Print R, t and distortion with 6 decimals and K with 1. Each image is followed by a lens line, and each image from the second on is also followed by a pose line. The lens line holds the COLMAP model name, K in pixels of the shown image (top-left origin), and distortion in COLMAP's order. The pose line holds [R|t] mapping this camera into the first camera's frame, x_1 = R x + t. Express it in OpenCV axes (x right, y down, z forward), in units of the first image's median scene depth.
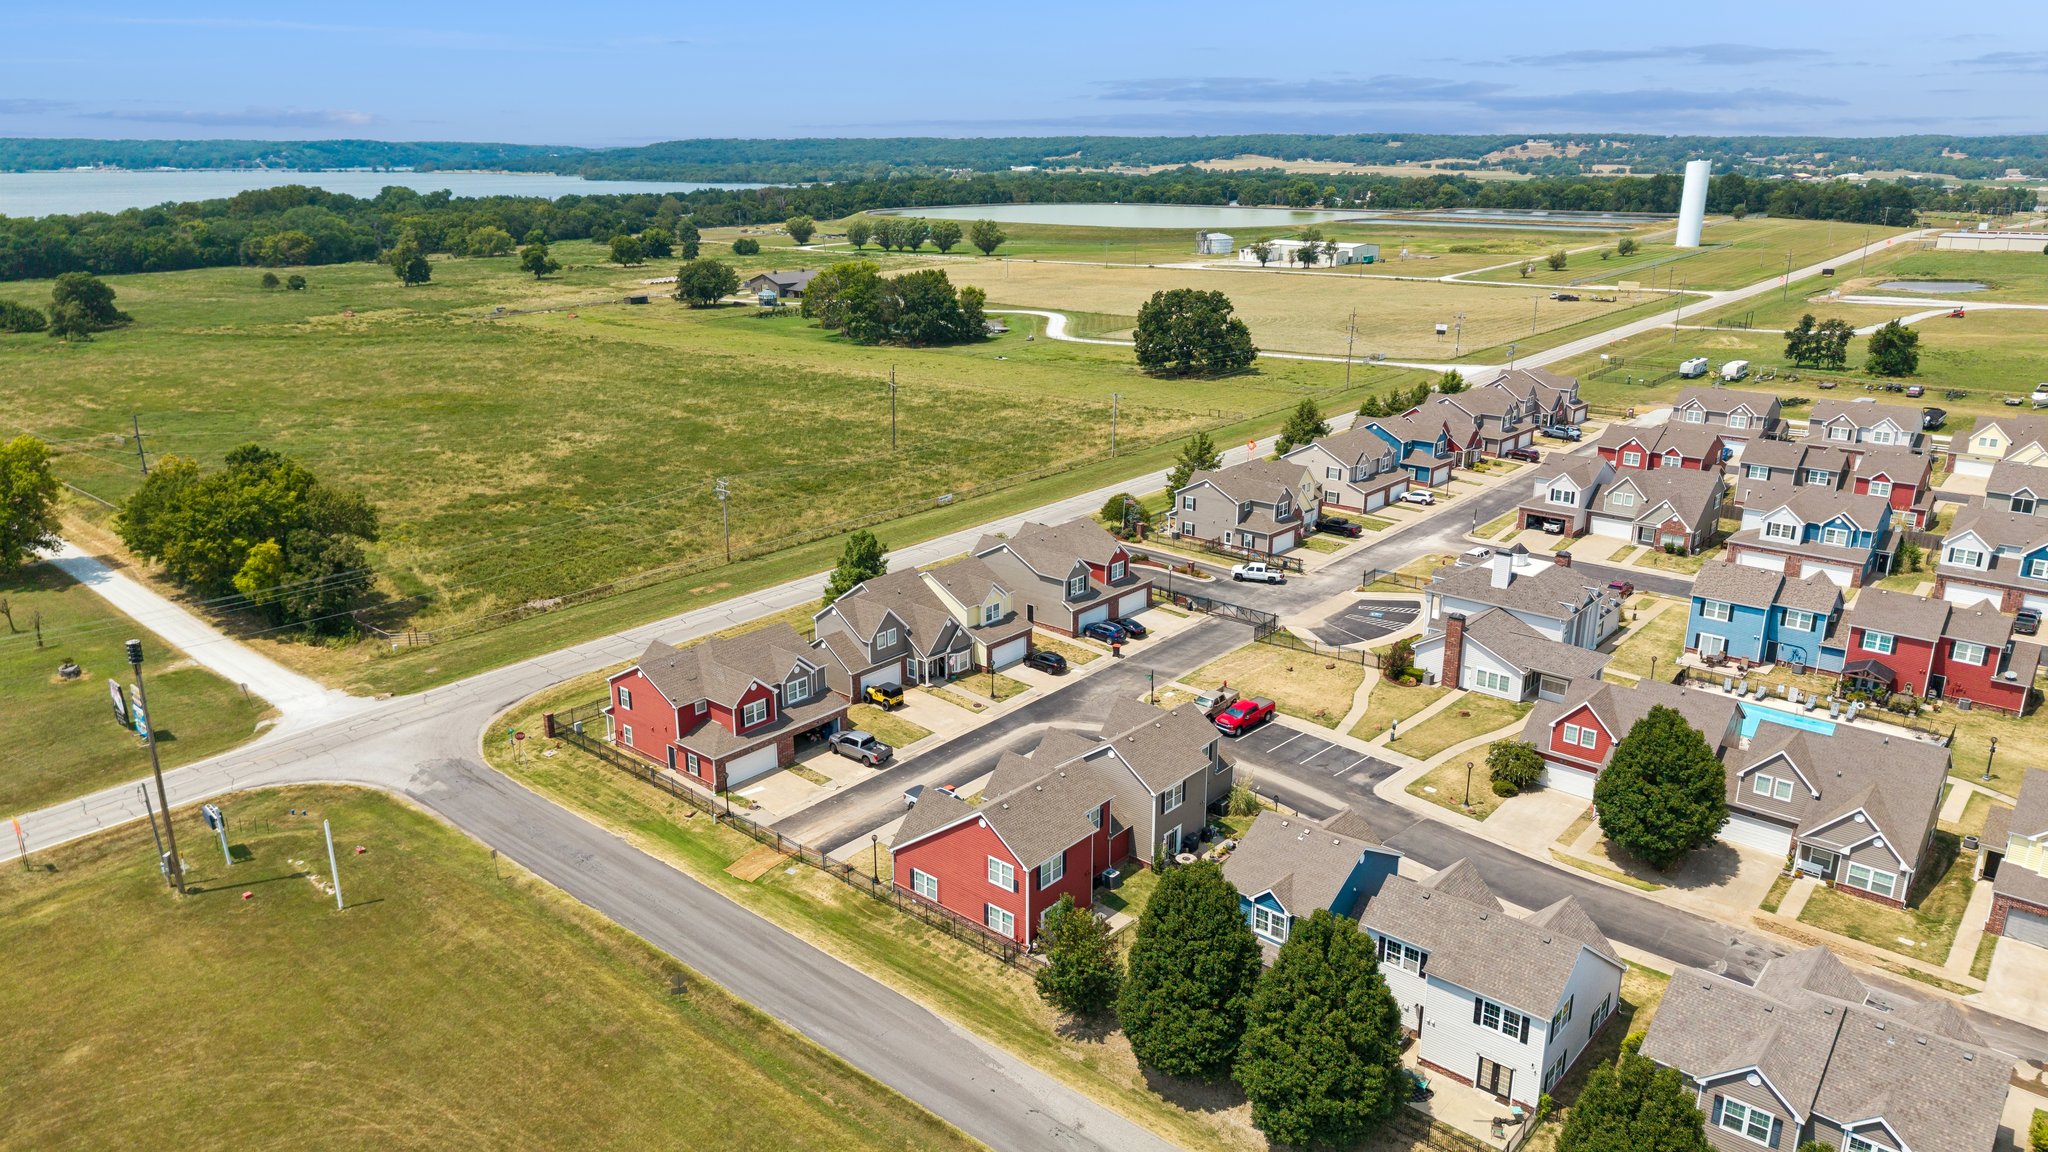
lens RADIAL K [[1393.9, 0, 1024.0], [0, 1393.9, 576.0], [0, 0, 1]] dist [-0.006691, -0.003849]
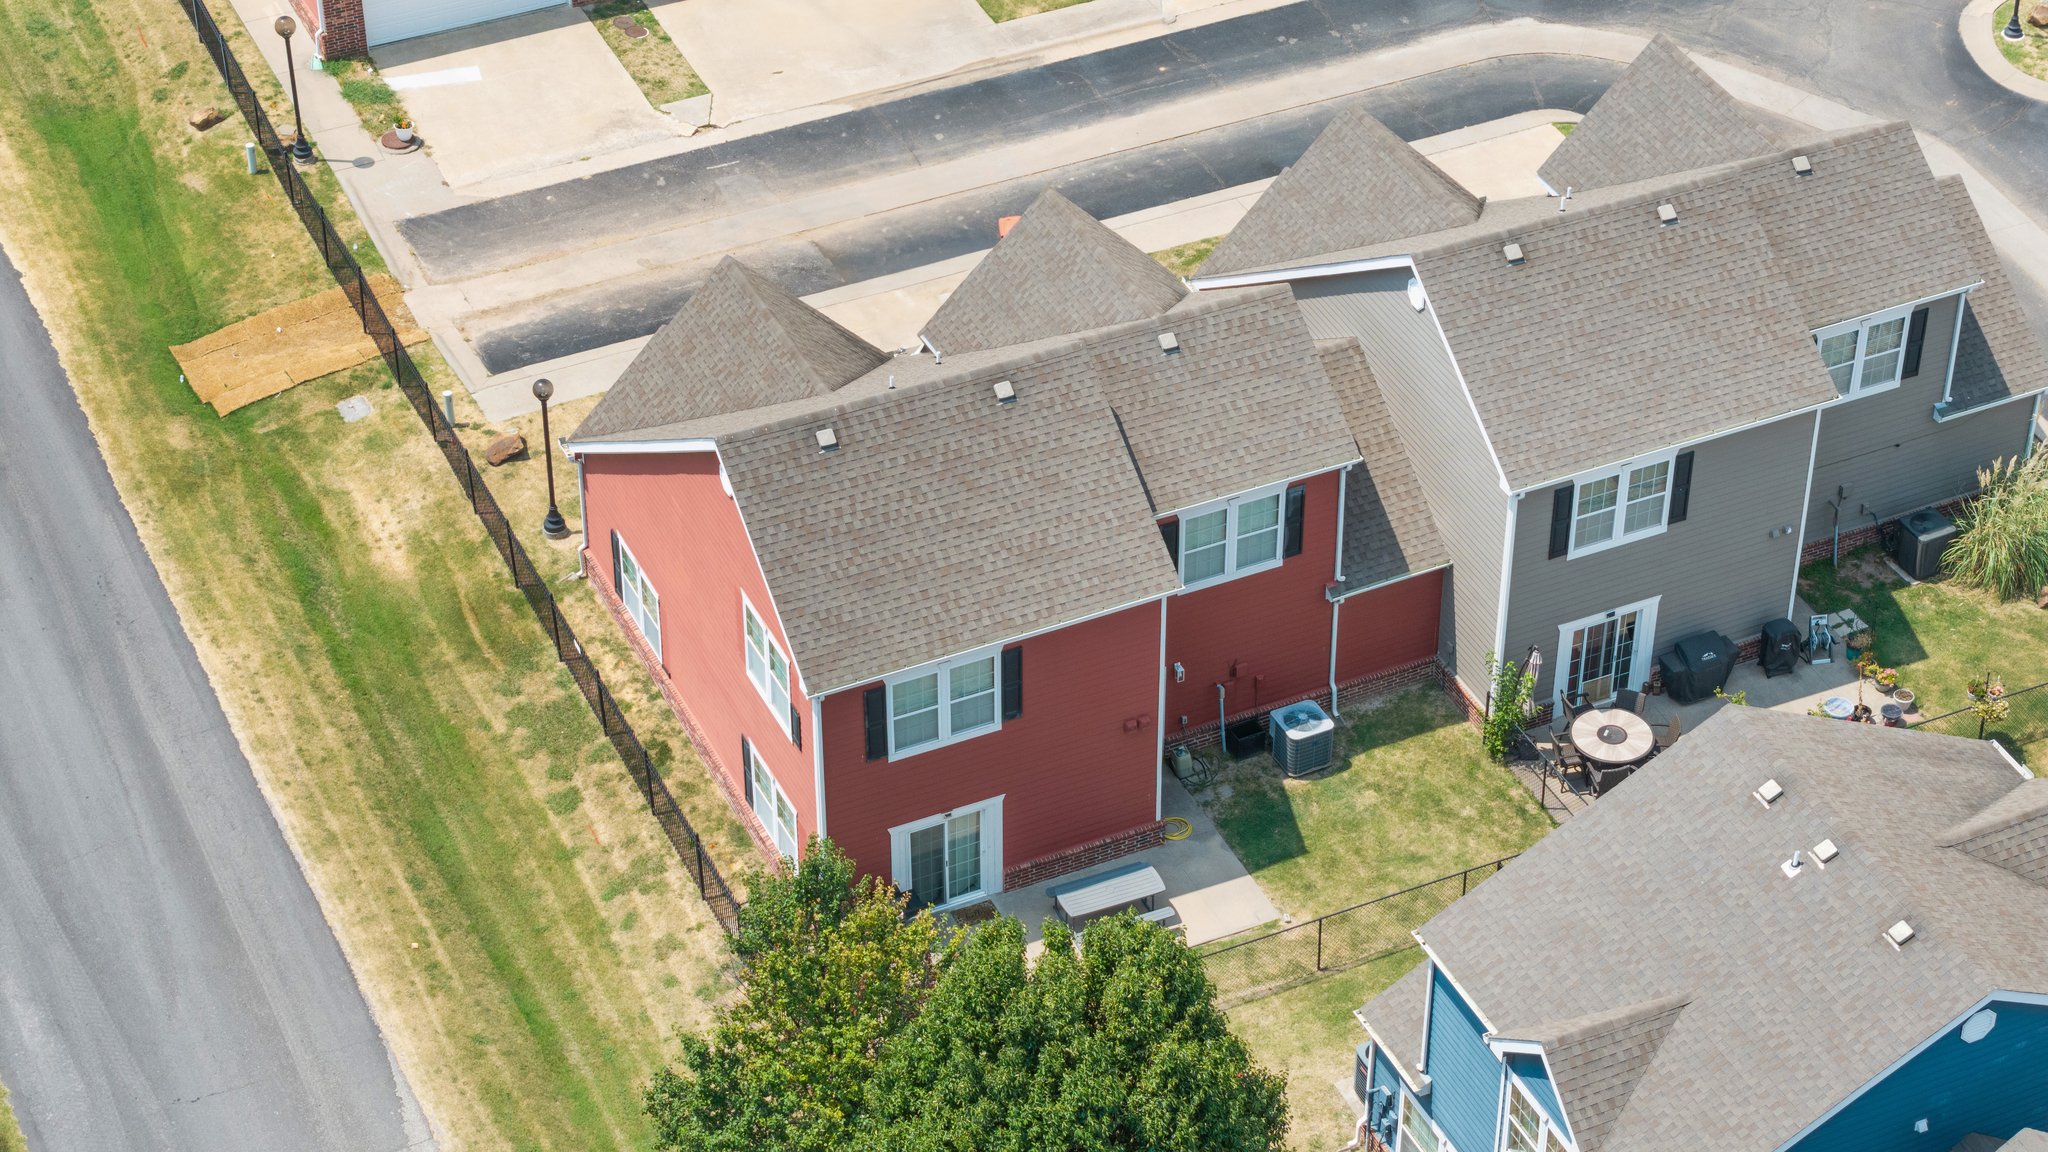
lens RADIAL K [[4196.3, 0, 1024.0], [0, 4196.3, 576.0], [0, 0, 1]] dist [-0.037557, -0.140164]
pose [[0.915599, 0.253030, -0.312497, 0.250172], [-0.133255, 0.924202, 0.357901, -0.092657], [0.379371, -0.286052, 0.879916, 0.263004]]
